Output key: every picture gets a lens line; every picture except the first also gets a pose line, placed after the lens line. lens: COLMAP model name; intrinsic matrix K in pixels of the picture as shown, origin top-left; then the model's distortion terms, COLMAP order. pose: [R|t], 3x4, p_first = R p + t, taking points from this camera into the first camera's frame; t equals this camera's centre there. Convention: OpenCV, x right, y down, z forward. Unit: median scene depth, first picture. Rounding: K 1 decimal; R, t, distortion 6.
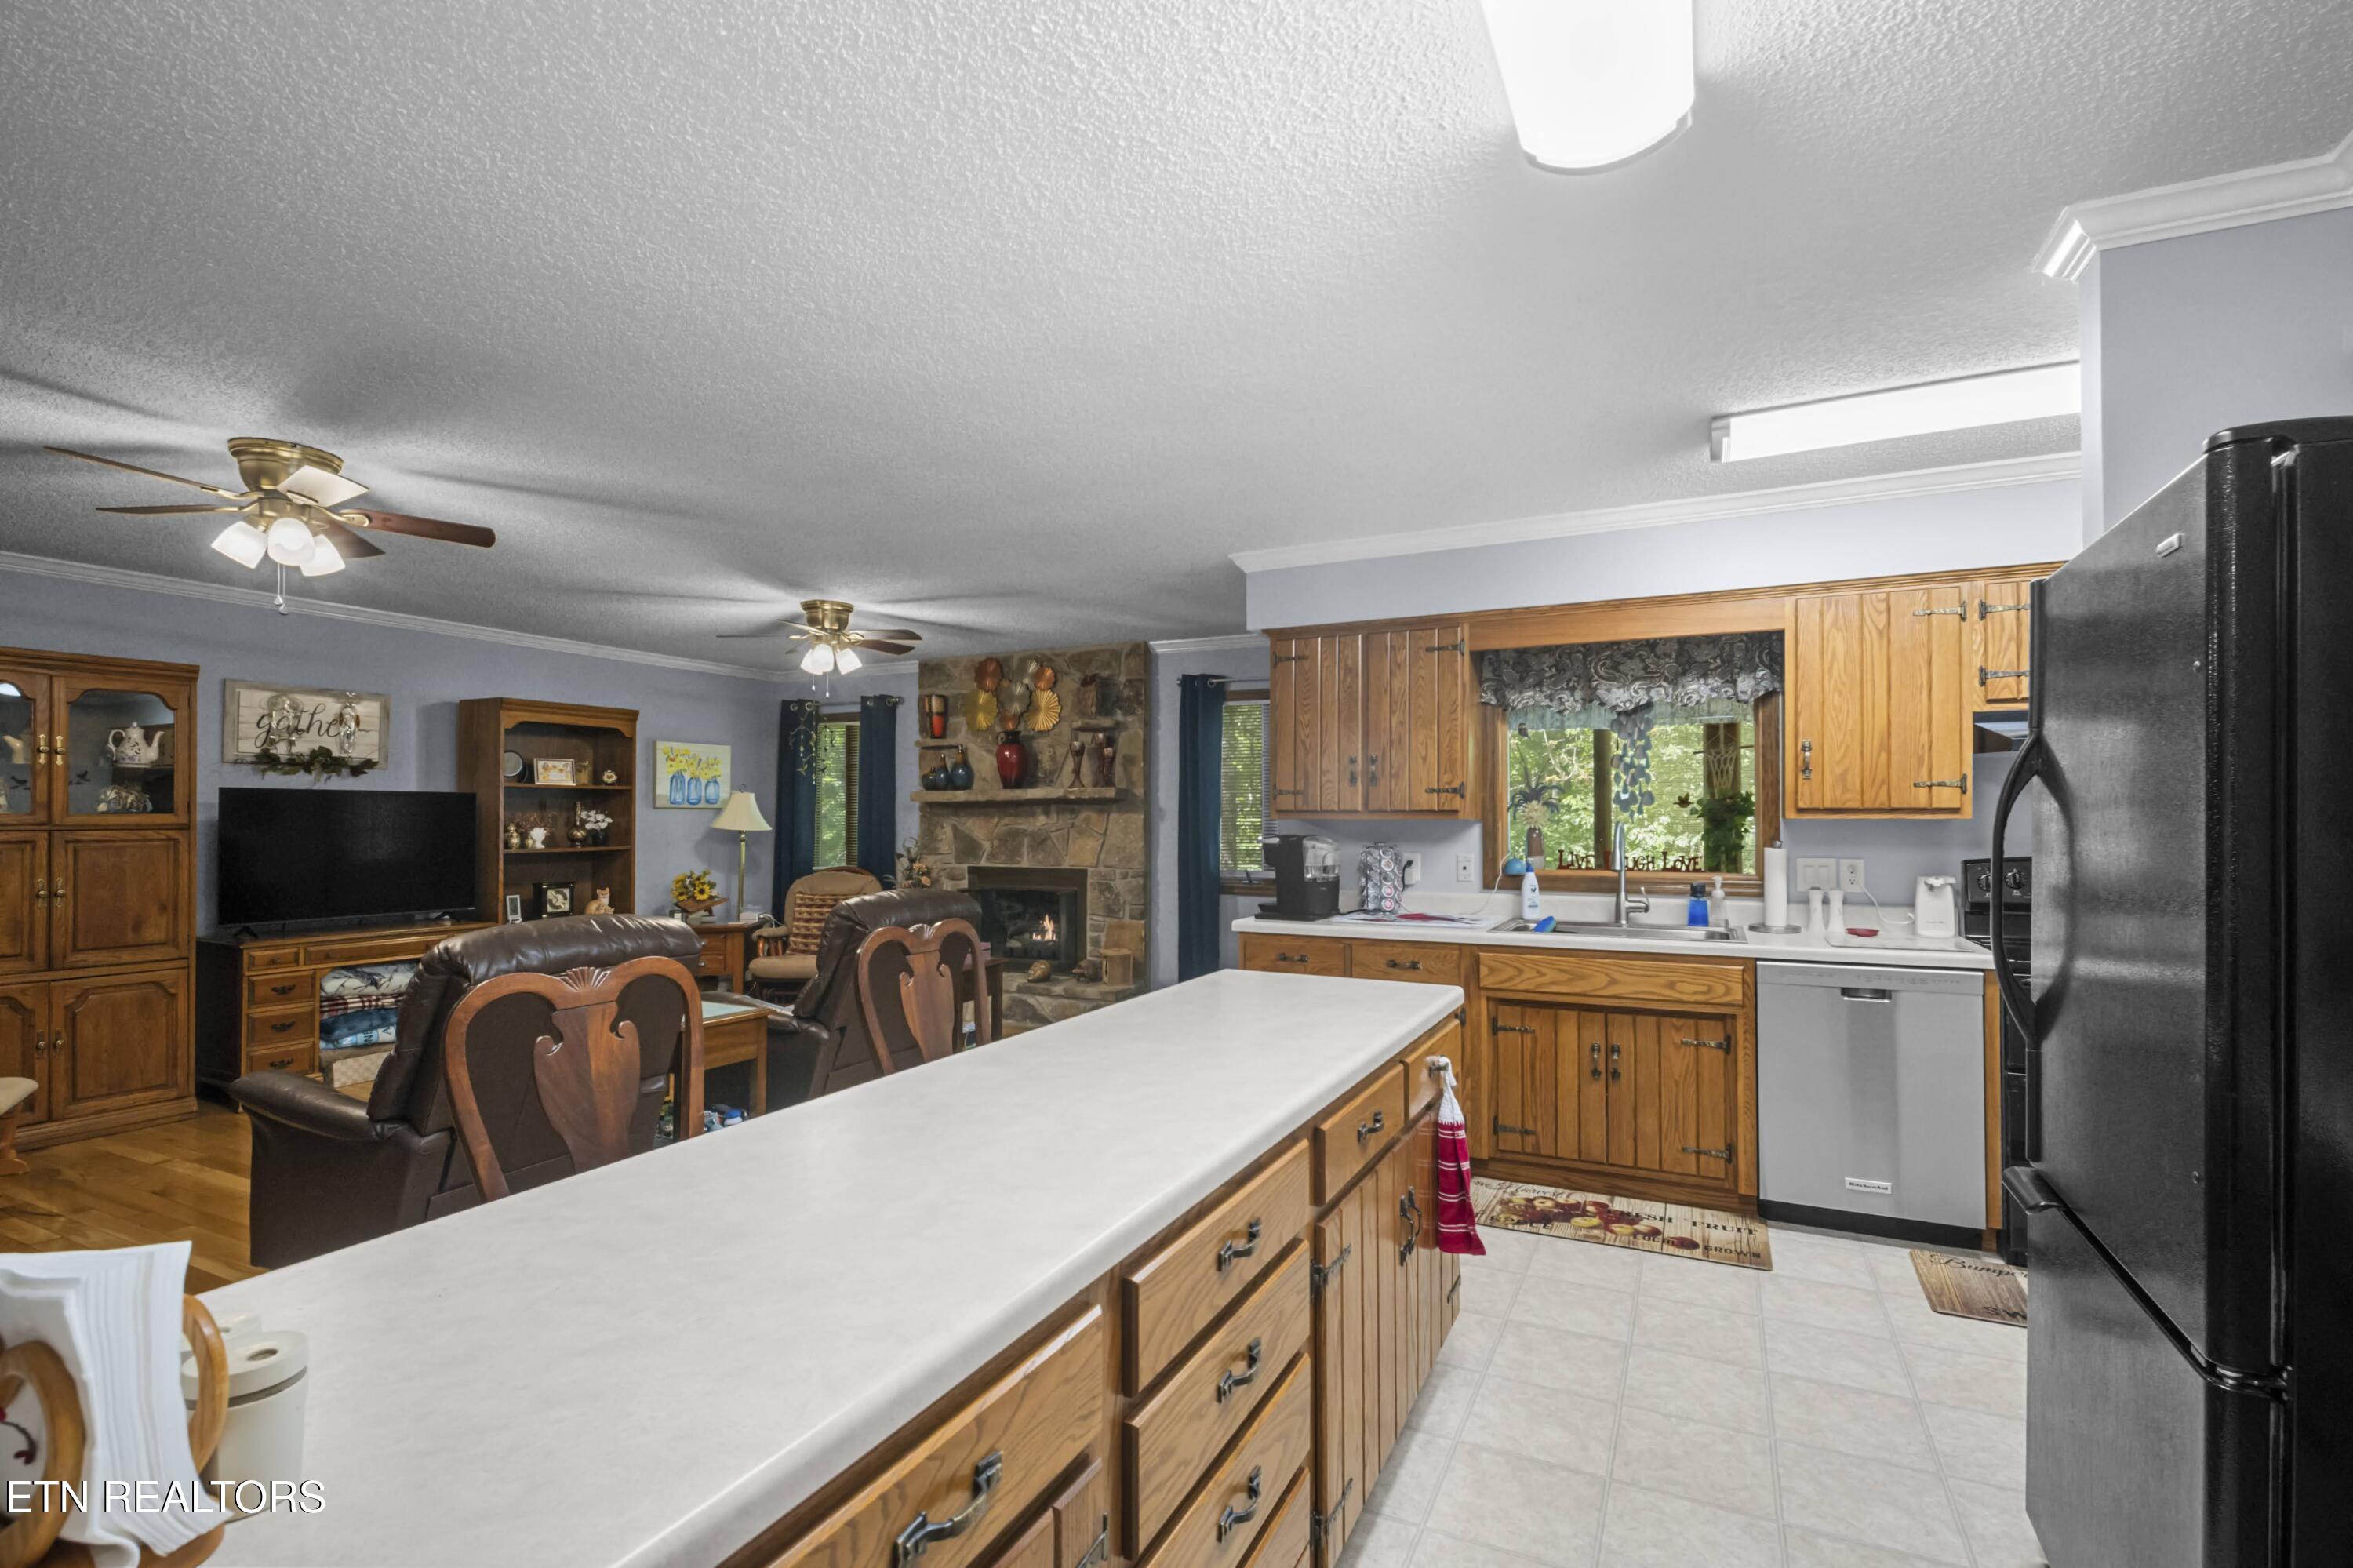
lens RADIAL K [[1062.1, 0, 1206.1], [0, 1062.1, 798.7], [0, 0, 1]] dist [-0.001650, -0.005972]
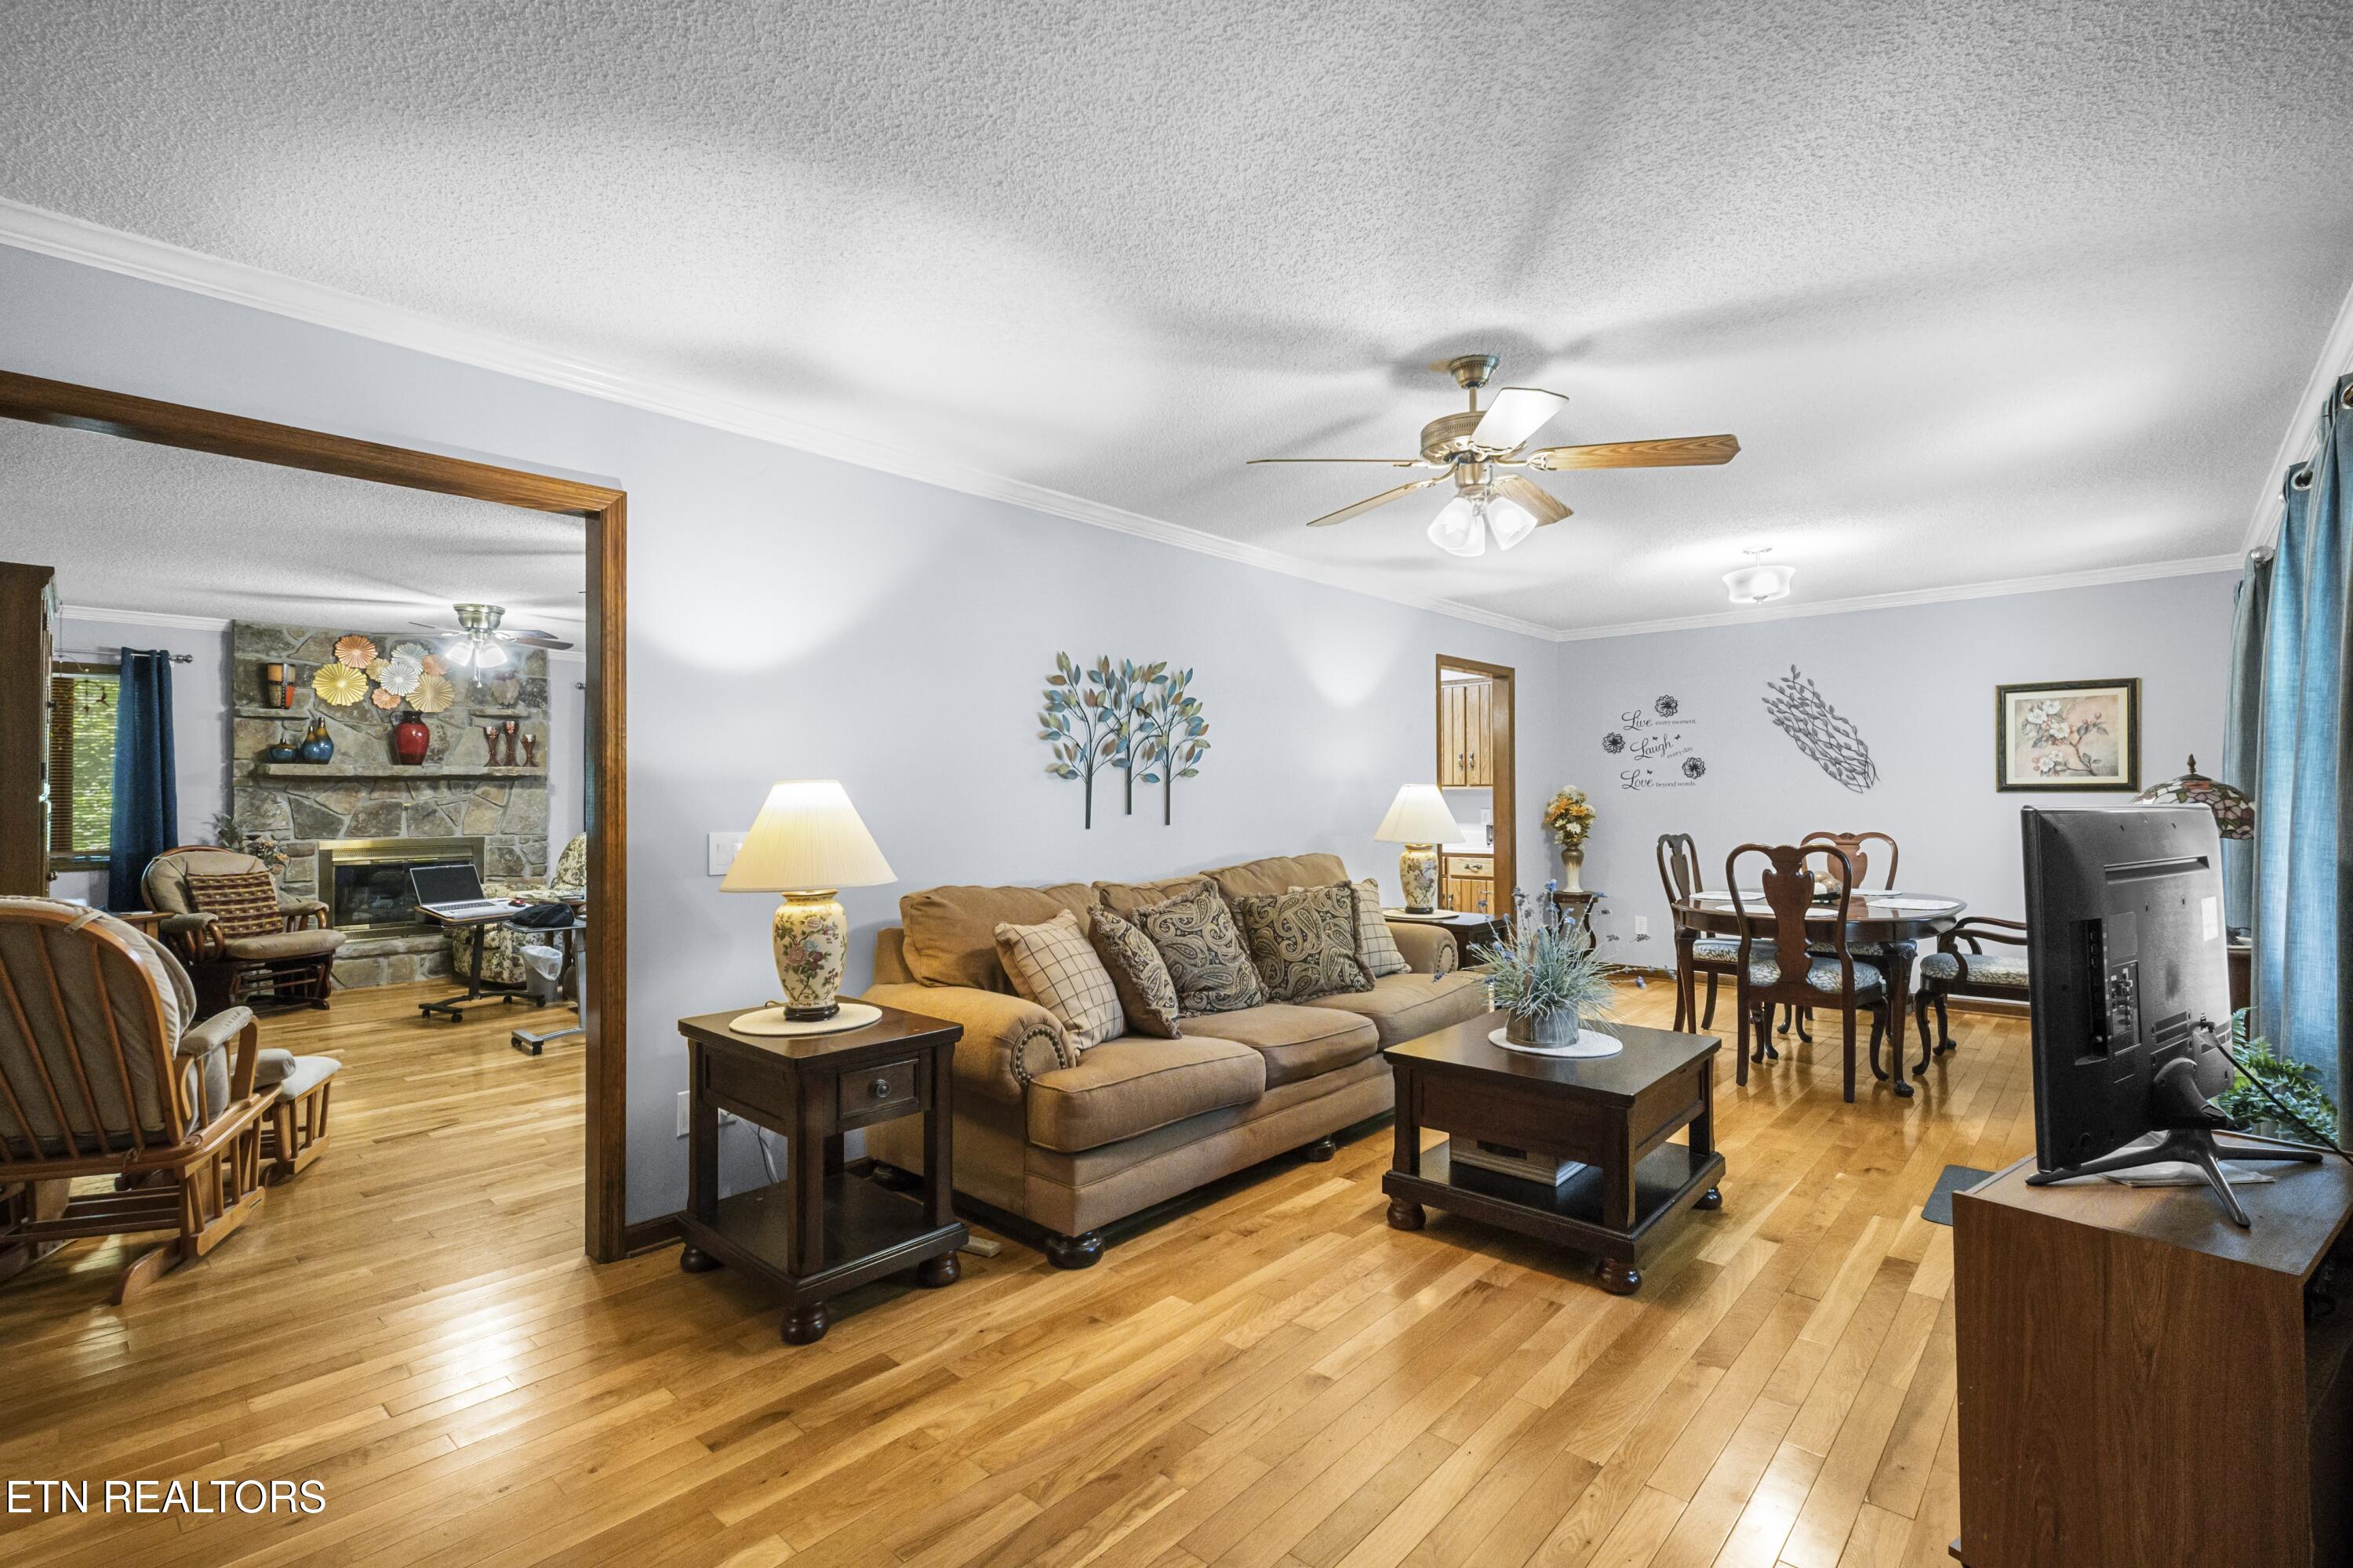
lens RADIAL K [[1058.8, 0, 1201.2], [0, 1058.8, 786.4], [0, 0, 1]] dist [0.001201, 0.000243]
pose [[0.279540, 0.008969, 0.960092, -1.097779], [-0.012702, 0.999903, -0.005642, 0.009051], [-0.960050, -0.010618, 0.279627, -0.070009]]
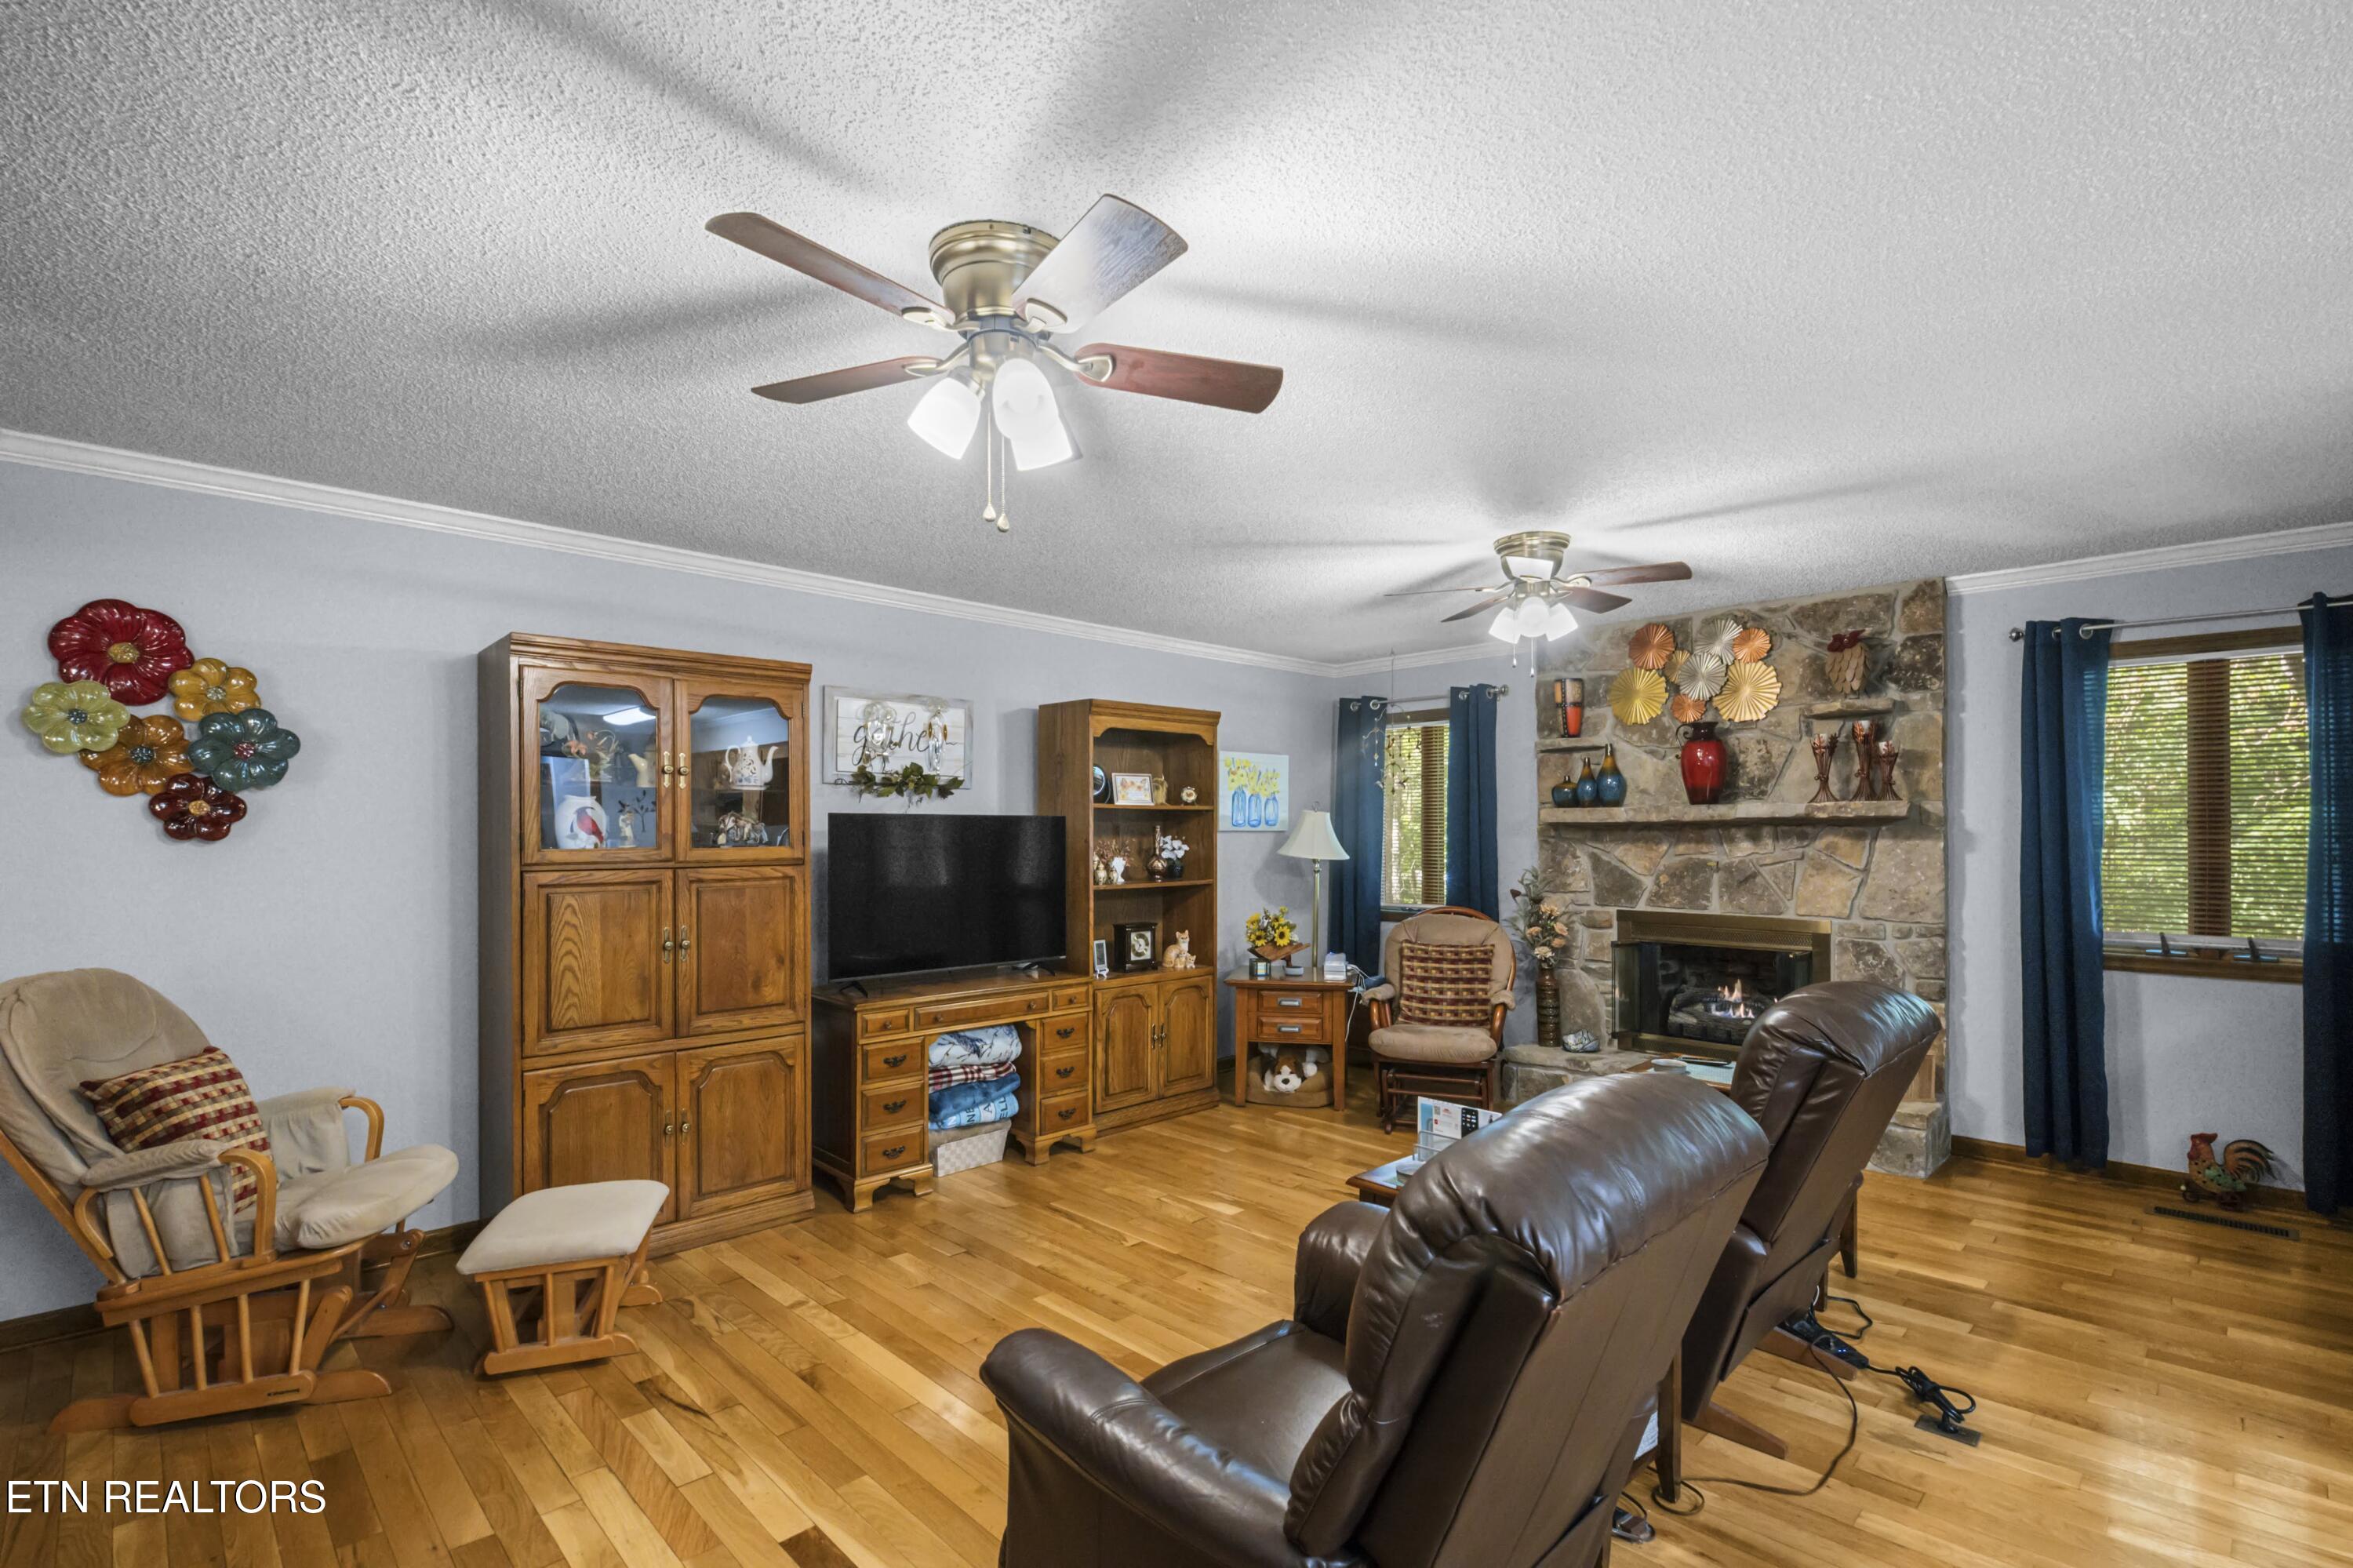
lens RADIAL K [[1078.8, 0, 1186.1], [0, 1078.8, 823.3], [0, 0, 1]] dist [0.000467, 0.000075]
pose [[0.936391, -0.003660, -0.350940, -0.282320], [0.007274, 0.999933, 0.008979, -0.006296], [0.350883, -0.010961, 0.936355, 0.230355]]
